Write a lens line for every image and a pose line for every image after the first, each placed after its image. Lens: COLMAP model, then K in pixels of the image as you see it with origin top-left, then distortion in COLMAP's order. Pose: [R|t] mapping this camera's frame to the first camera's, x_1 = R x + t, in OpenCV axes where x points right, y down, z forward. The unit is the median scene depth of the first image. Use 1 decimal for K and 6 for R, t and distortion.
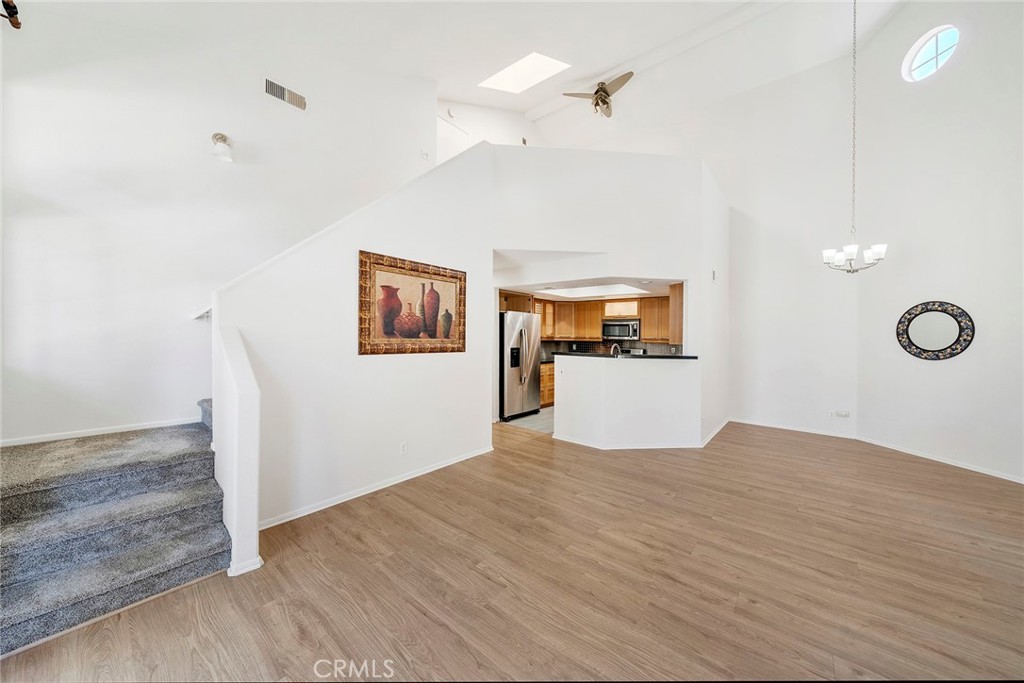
lens RADIAL K [[339.4, 0, 506.2], [0, 339.4, 326.1], [0, 0, 1]] dist [-0.002807, -0.000141]
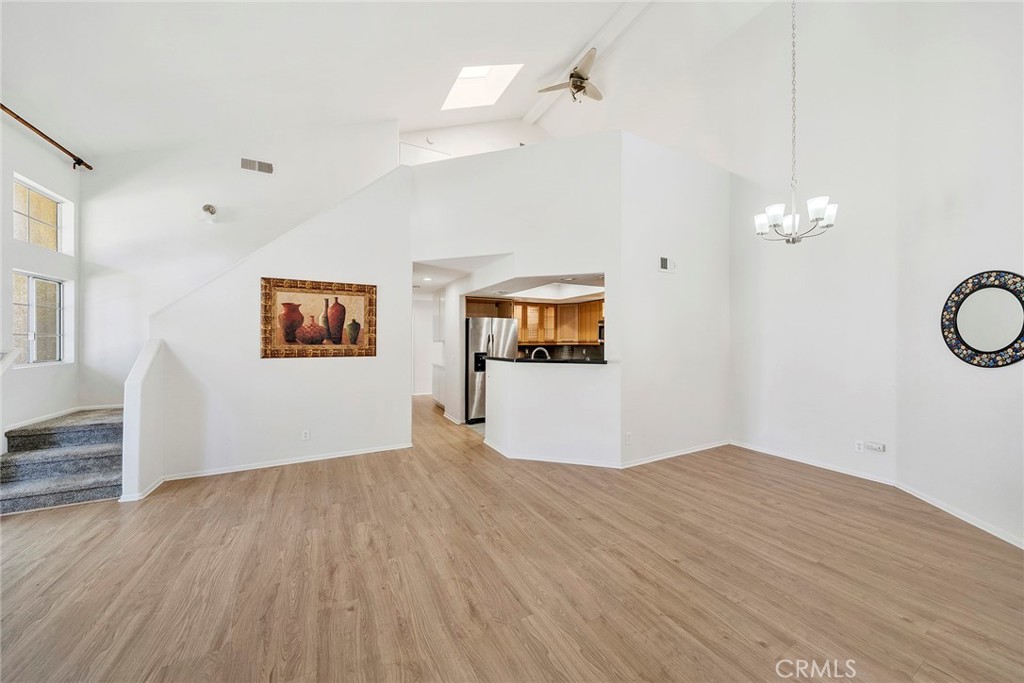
lens RADIAL K [[335.6, 0, 493.9], [0, 335.6, 328.0], [0, 0, 1]] dist [-0.002694, -0.000168]
pose [[0.927078, -0.033629, -0.373358, 0.742088], [0.028678, 0.999412, -0.018808, 0.016750], [0.373771, 0.006729, 0.927497, 0.124685]]
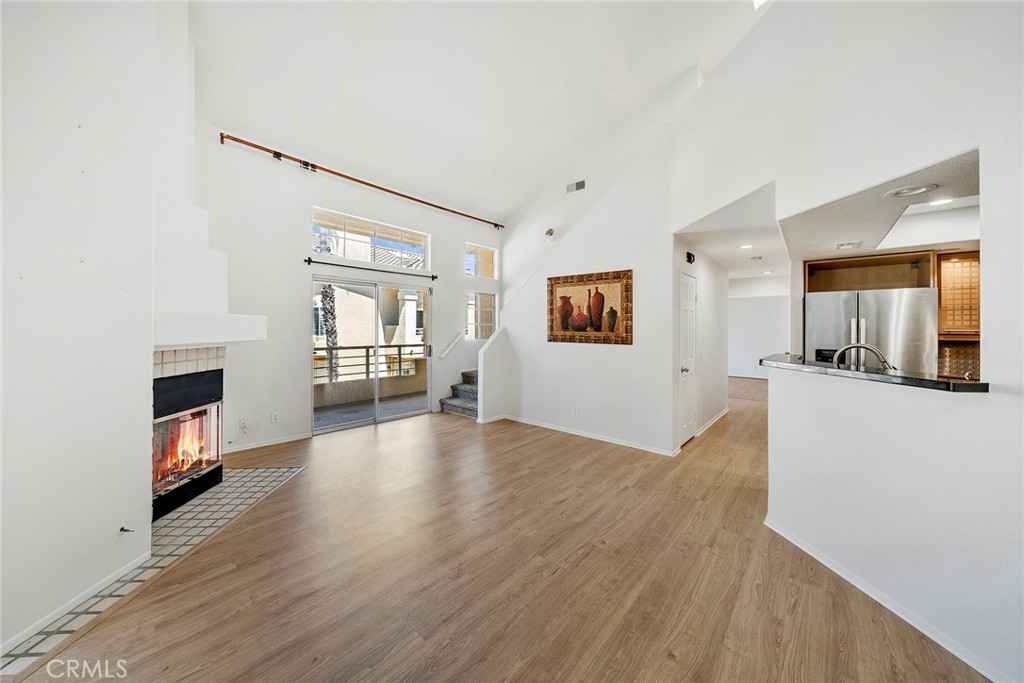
lens RADIAL K [[343.3, 0, 524.6], [0, 343.3, 316.4], [0, 0, 1]] dist [-0.000269, -0.000064]
pose [[0.050611, -0.052171, -0.997355, 1.045997], [0.020685, 0.998475, -0.051180, 0.039634], [0.998504, -0.018040, 0.051613, 0.685706]]
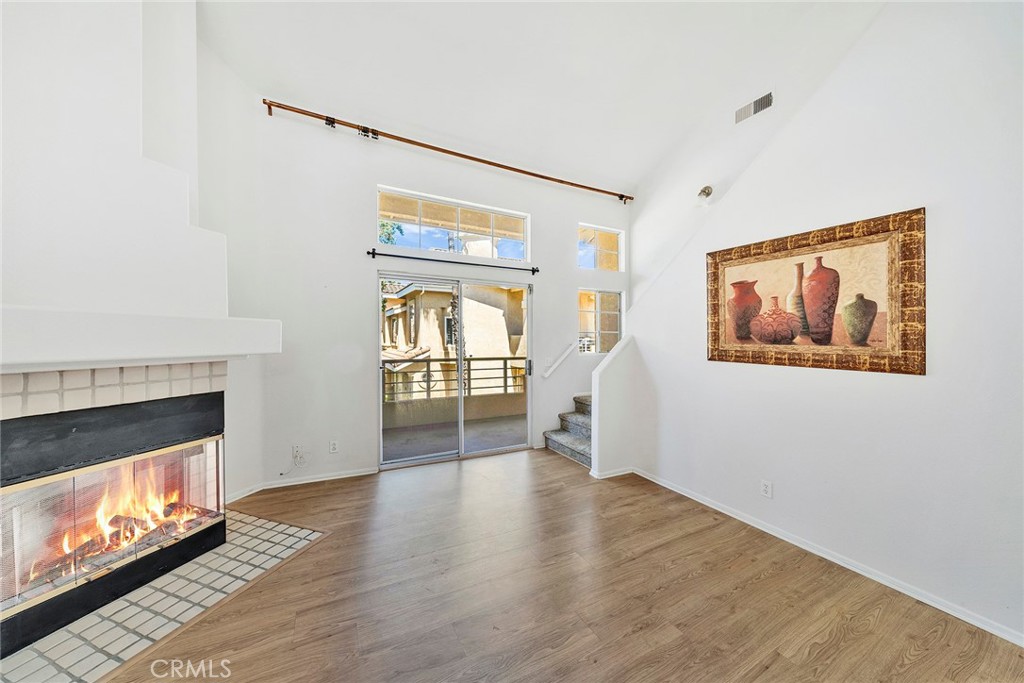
lens RADIAL K [[346.7, 0, 517.9], [0, 346.7, 334.7], [0, 0, 1]] dist [-0.008311, -0.000022]
pose [[-0.338993, -0.028632, -0.940353, 0.588041], [0.010079, 0.999369, -0.034062, 0.033602], [0.940735, -0.021025, -0.338490, 0.702664]]
